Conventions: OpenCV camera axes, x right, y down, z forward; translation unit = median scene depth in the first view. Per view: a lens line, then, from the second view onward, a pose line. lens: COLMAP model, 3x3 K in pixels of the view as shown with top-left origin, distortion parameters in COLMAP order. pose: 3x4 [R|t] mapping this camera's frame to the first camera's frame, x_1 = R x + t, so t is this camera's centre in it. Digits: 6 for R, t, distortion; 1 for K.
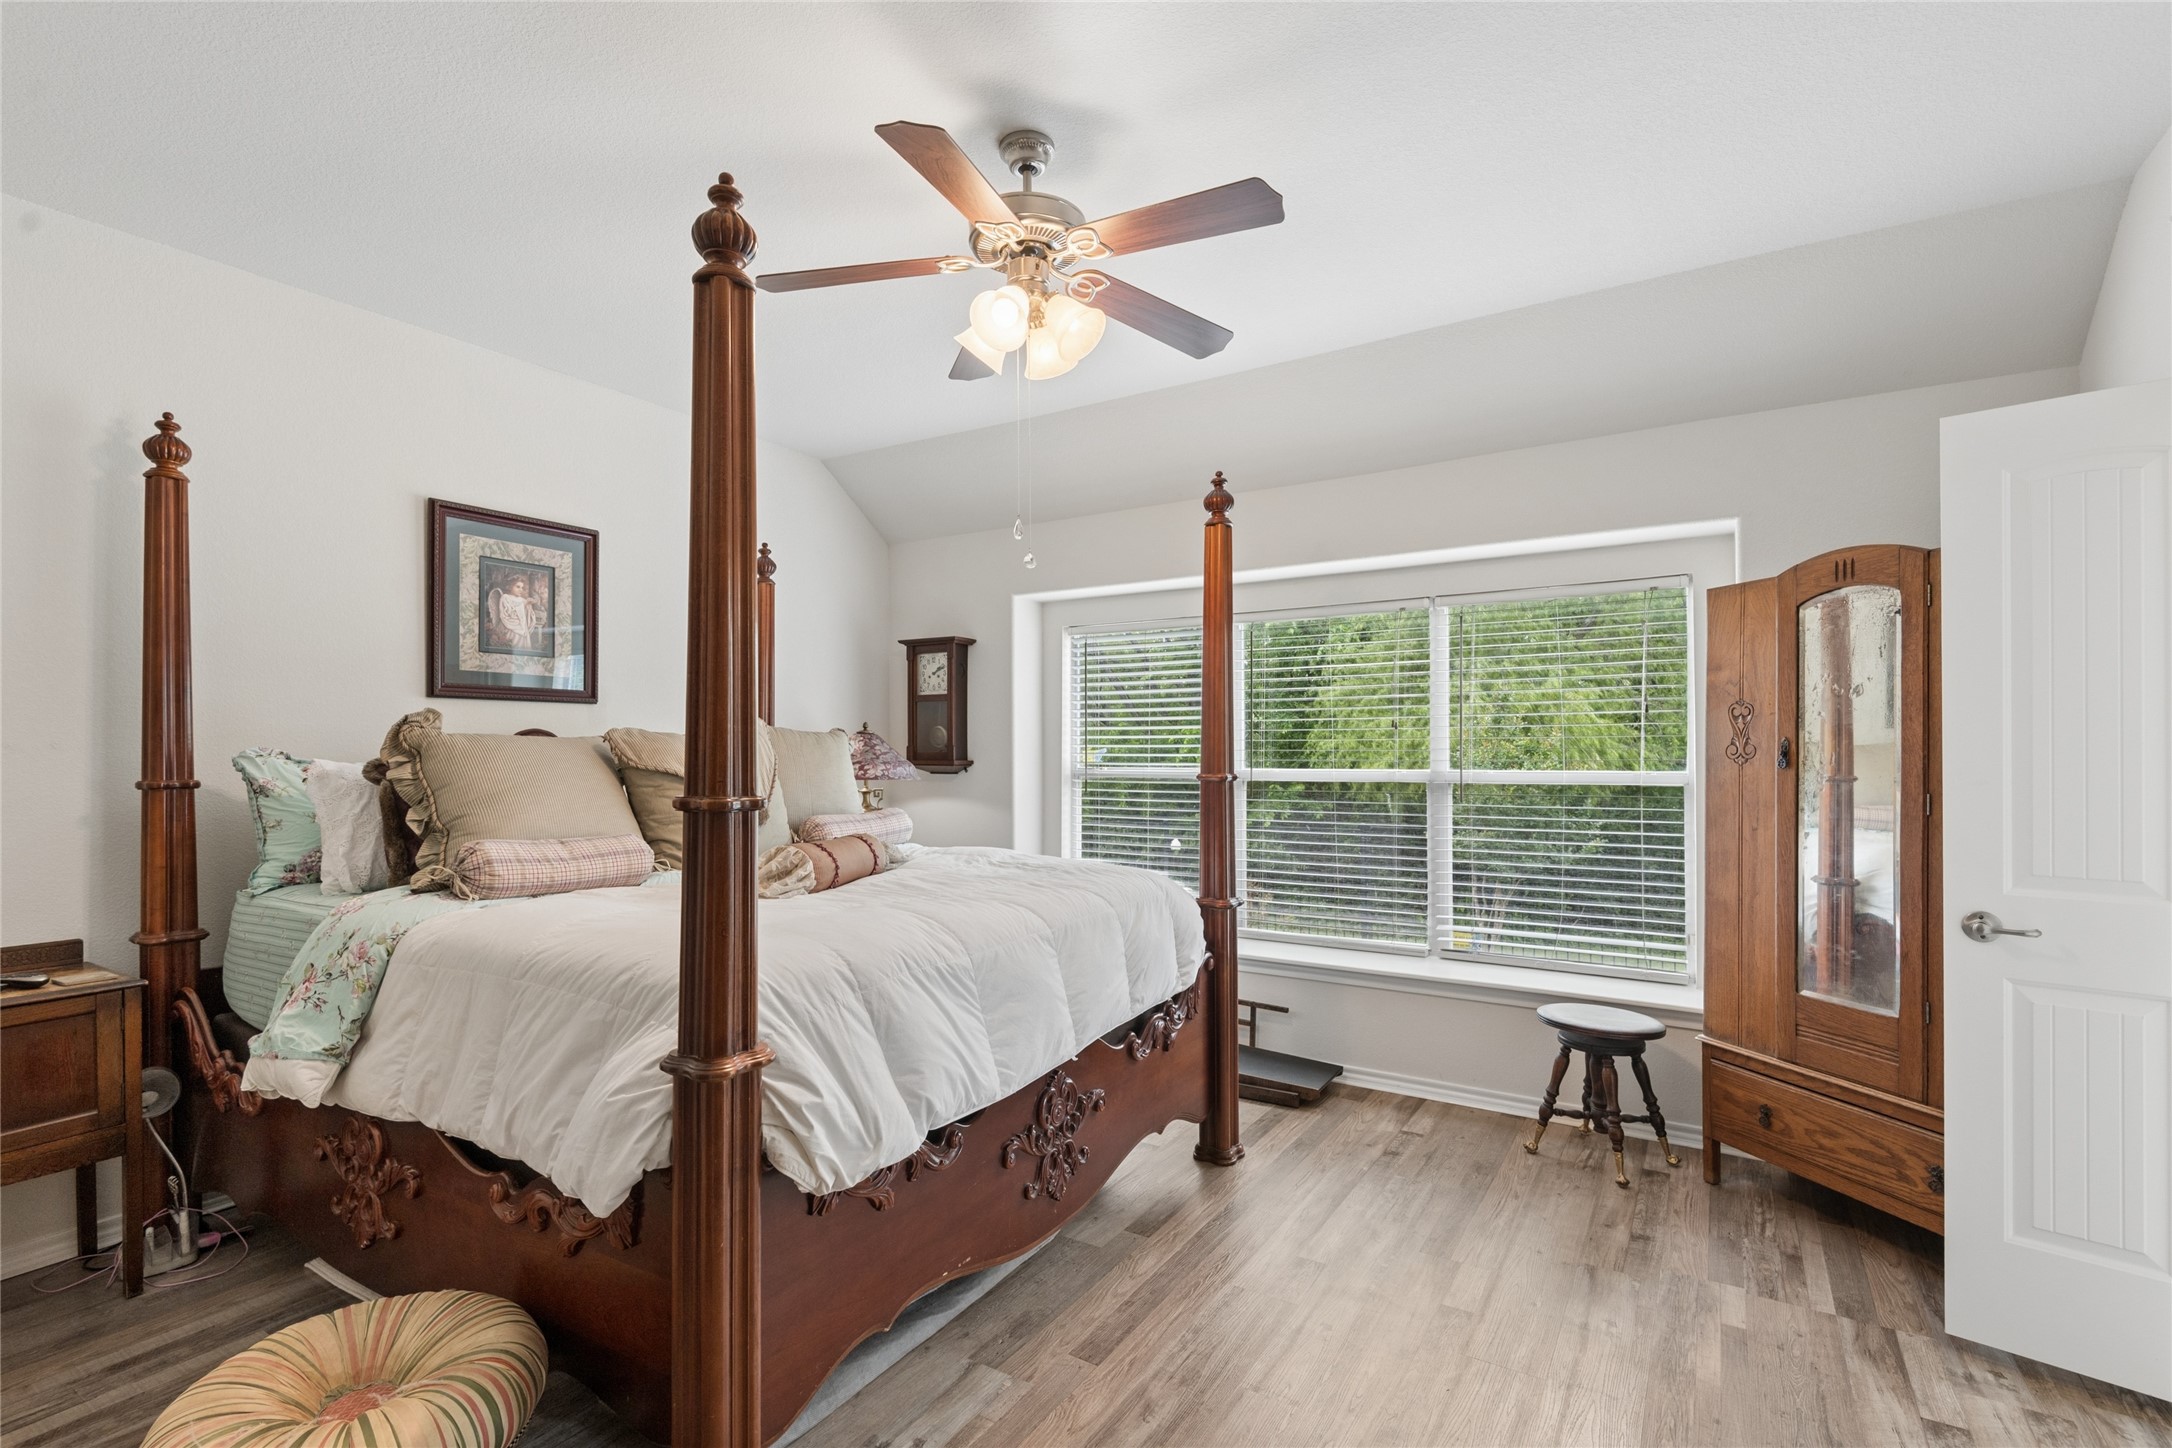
lens RADIAL K [[999.0, 0, 1073.6], [0, 999.0, 757.0], [0, 0, 1]] dist [0.000943, 0.000060]
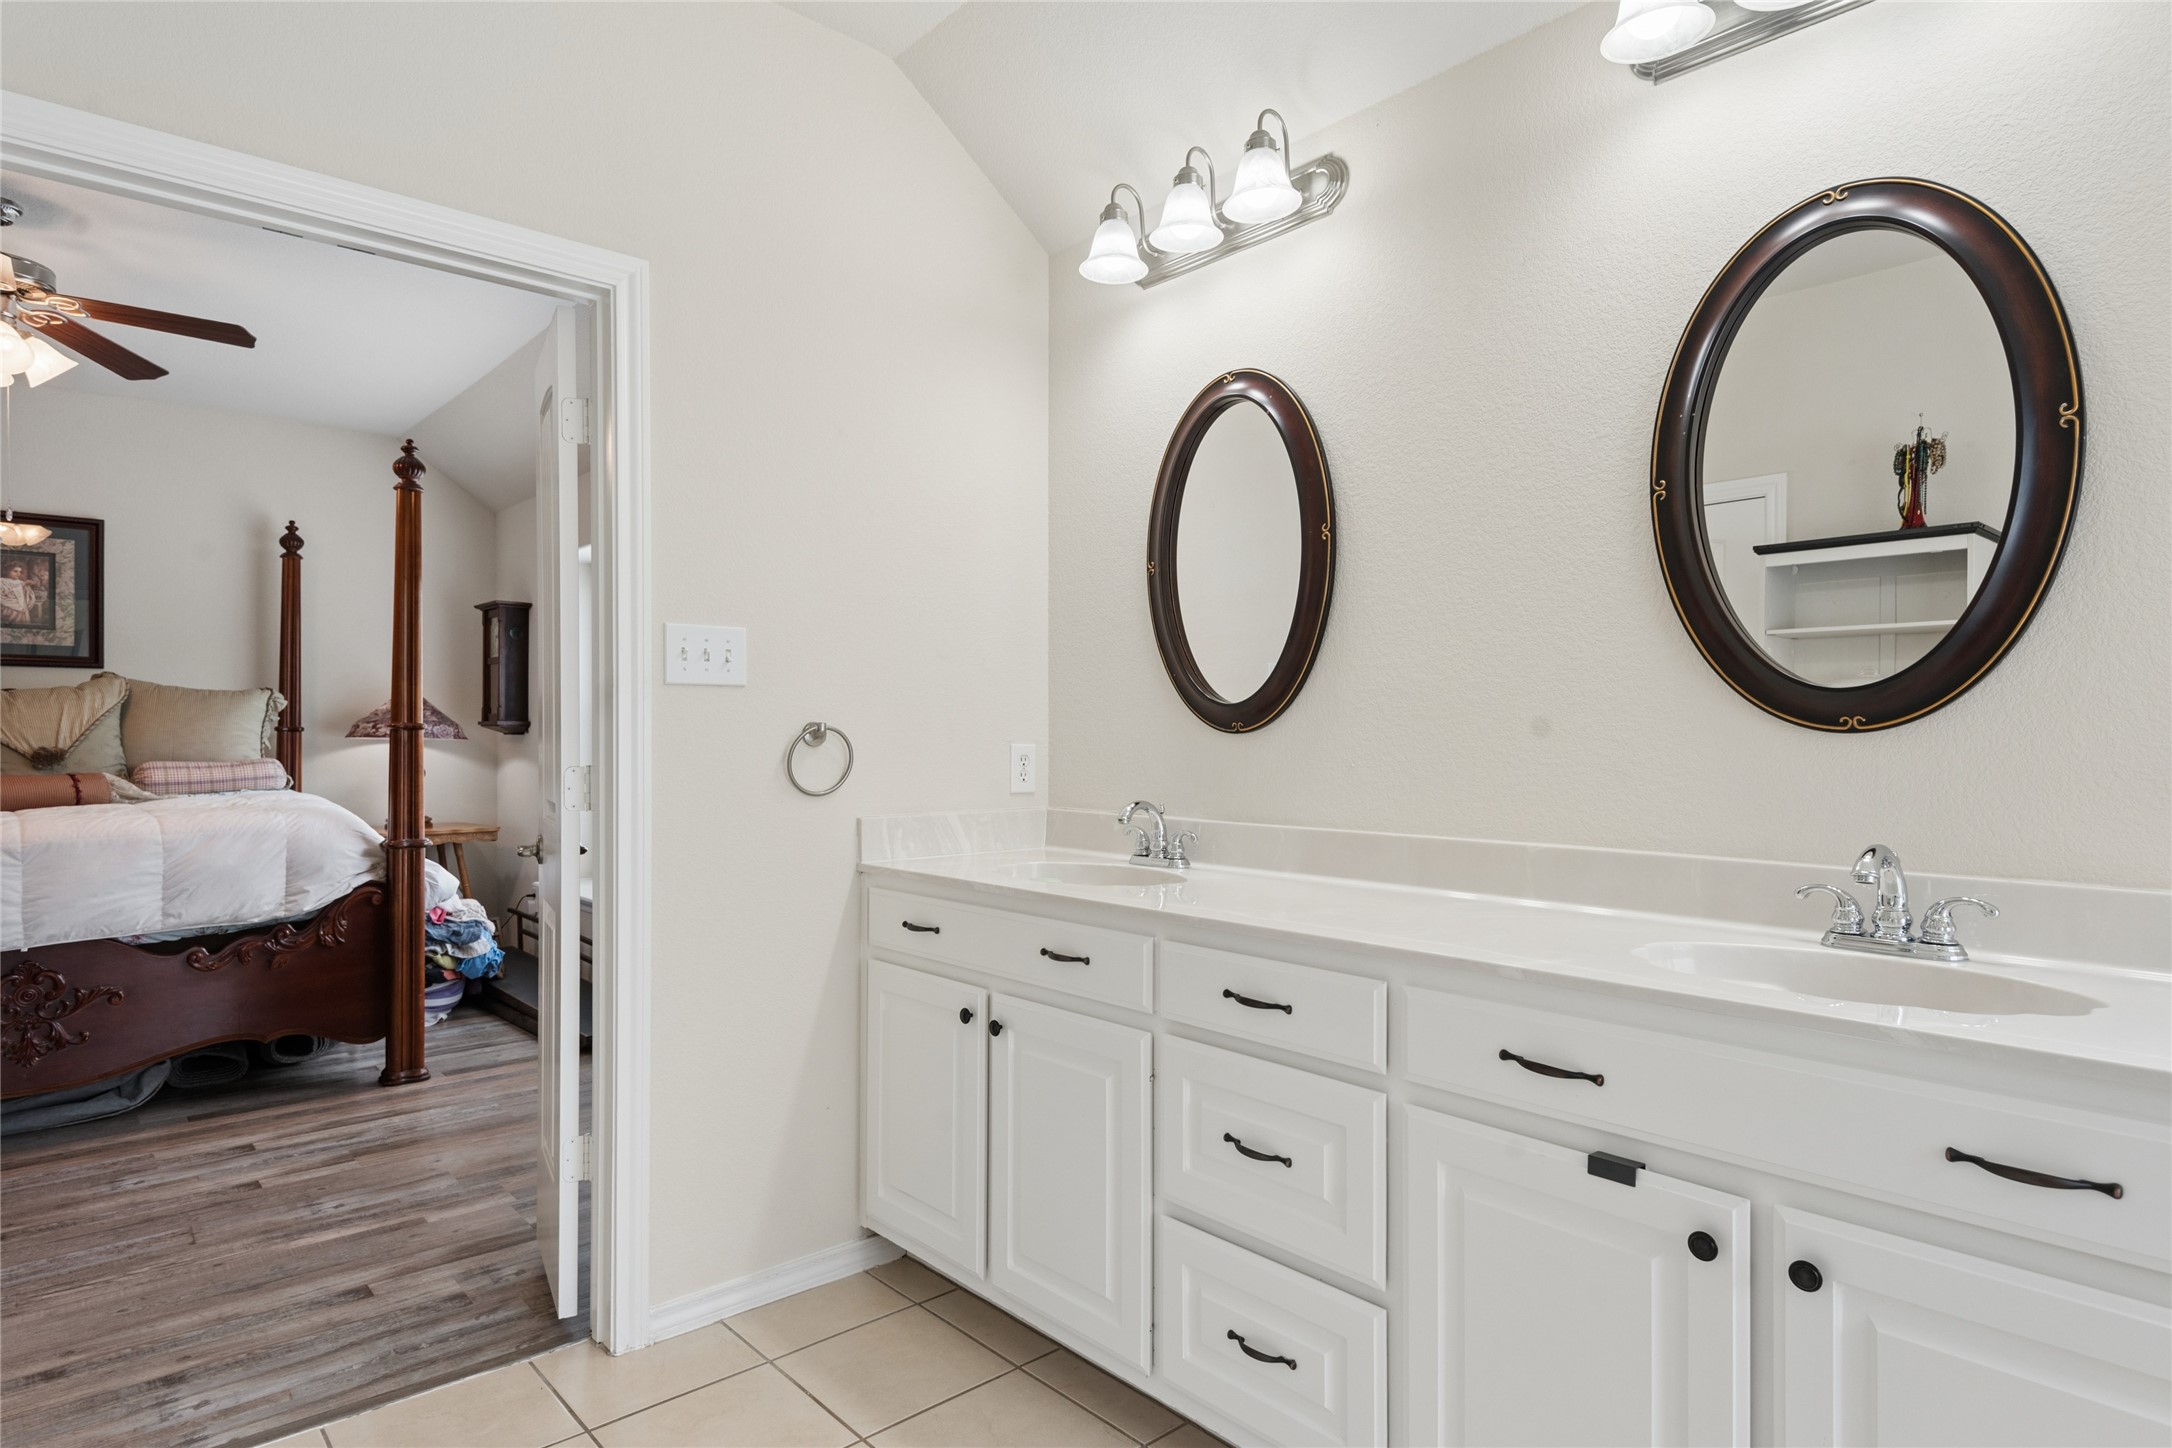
lens RADIAL K [[1178.3, 0, 1086.6], [0, 1178.3, 727.9], [0, 0, 1]] dist [0.002071, 0.000407]
pose [[0.961793, -0.004522, -0.273742, 1.316029], [-0.000254, 0.999848, -0.017407, 0.053203], [0.273779, 0.016811, 0.961646, -0.017860]]
